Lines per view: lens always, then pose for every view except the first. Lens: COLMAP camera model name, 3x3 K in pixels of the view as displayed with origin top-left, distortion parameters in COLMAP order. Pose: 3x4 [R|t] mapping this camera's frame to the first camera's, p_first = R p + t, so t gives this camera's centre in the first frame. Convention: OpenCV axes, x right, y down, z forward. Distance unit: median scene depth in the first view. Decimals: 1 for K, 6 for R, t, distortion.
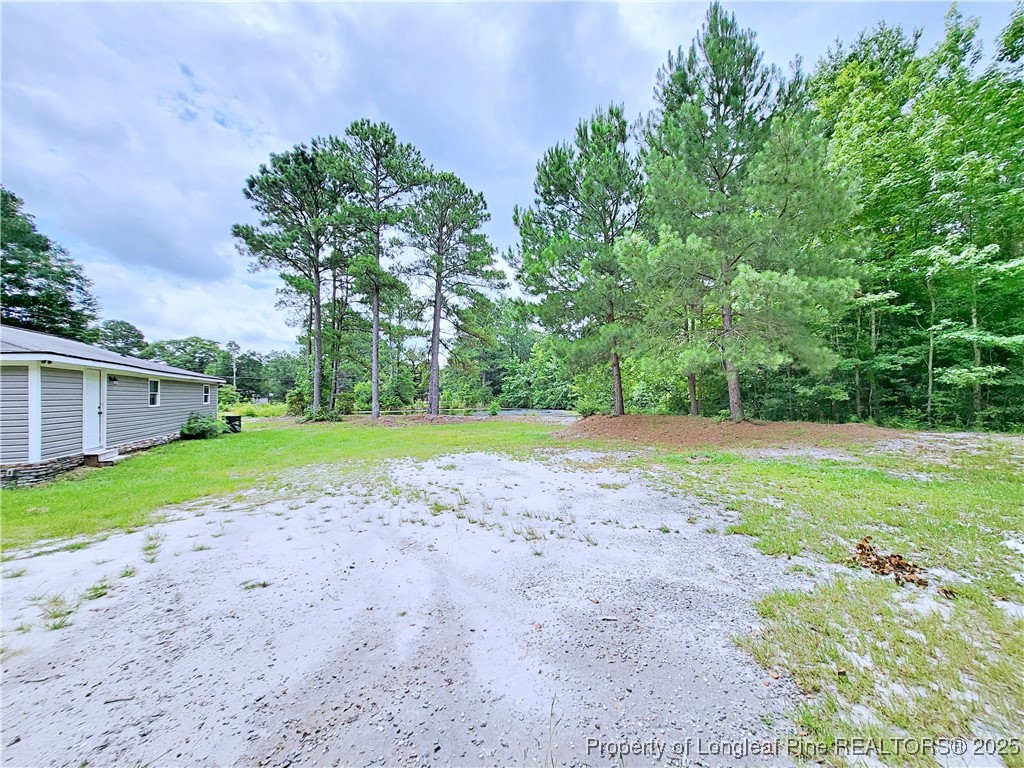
lens RADIAL K [[399.2, 0, 517.6], [0, 399.2, 383.8], [0, 0, 1]] dist [0.003138, -0.001141]
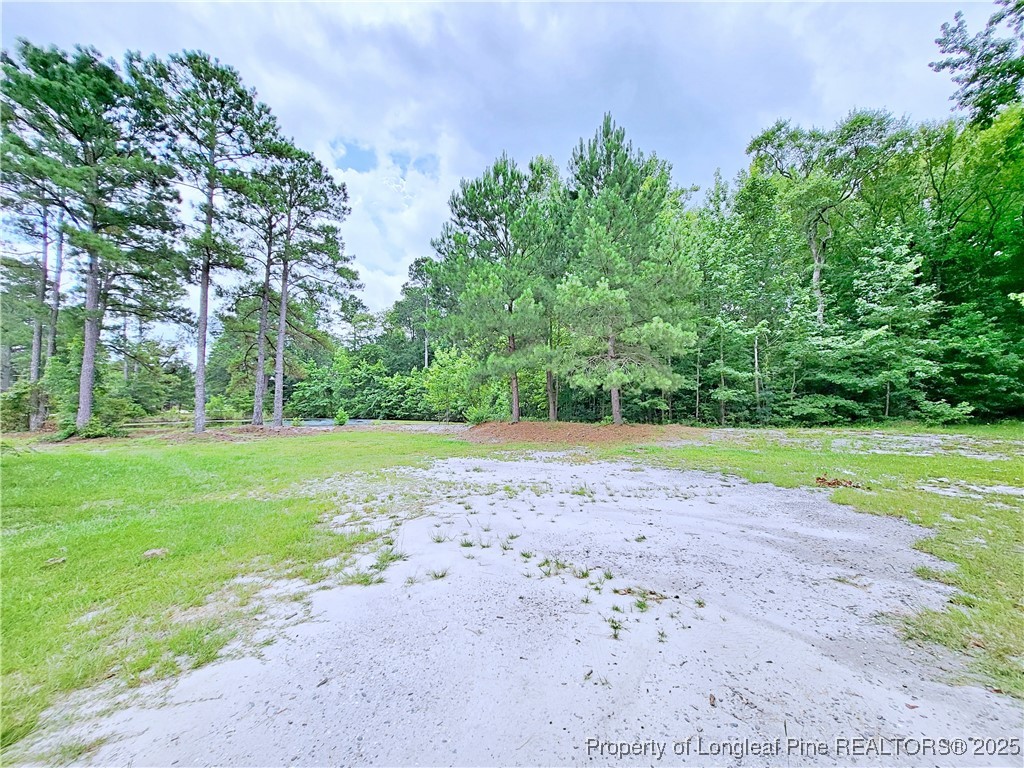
lens RADIAL K [[399.2, 0, 517.4], [0, 399.2, 390.0], [0, 0, 1]] dist [0.003138, -0.001141]
pose [[0.858157, 0.027456, 0.512653, -0.236404], [-0.023309, 0.999623, -0.014518, 0.001971], [-0.512858, 0.000510, 0.858473, 0.003071]]
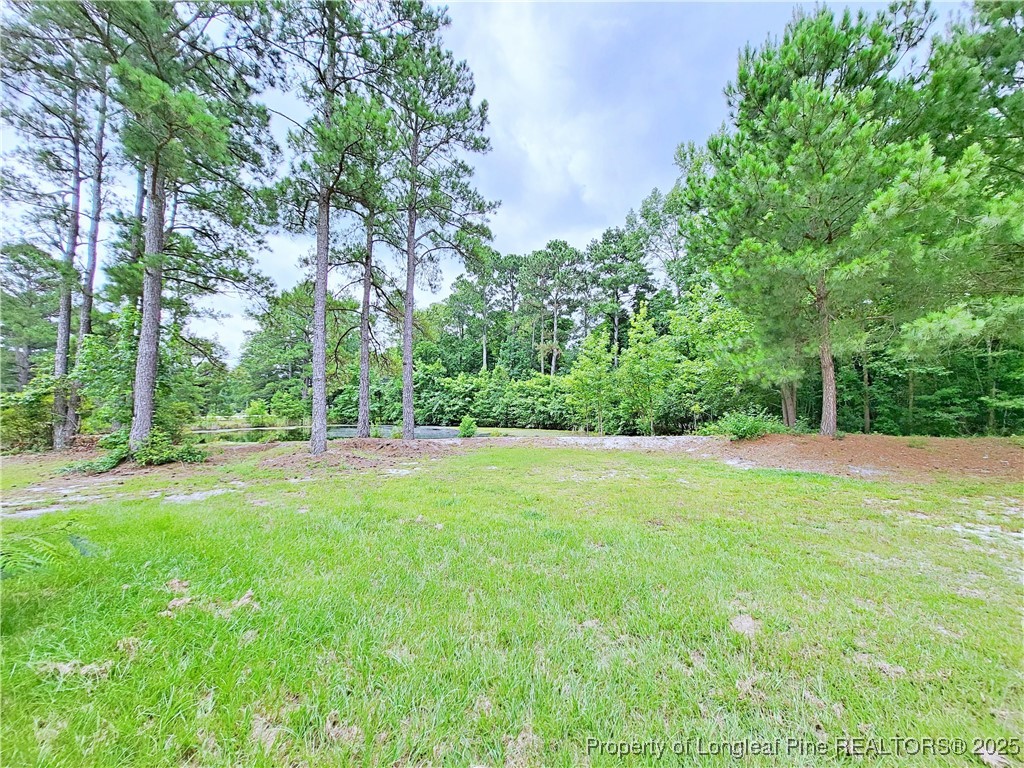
lens RADIAL K [[399.2, 0, 528.5], [0, 399.2, 389.8], [0, 0, 1]] dist [0.003138, -0.001141]
pose [[0.862522, 0.028594, 0.505212, -0.405727], [-0.018576, 0.999518, -0.024857, 0.017651], [-0.505679, 0.012055, 0.862637, 0.461618]]
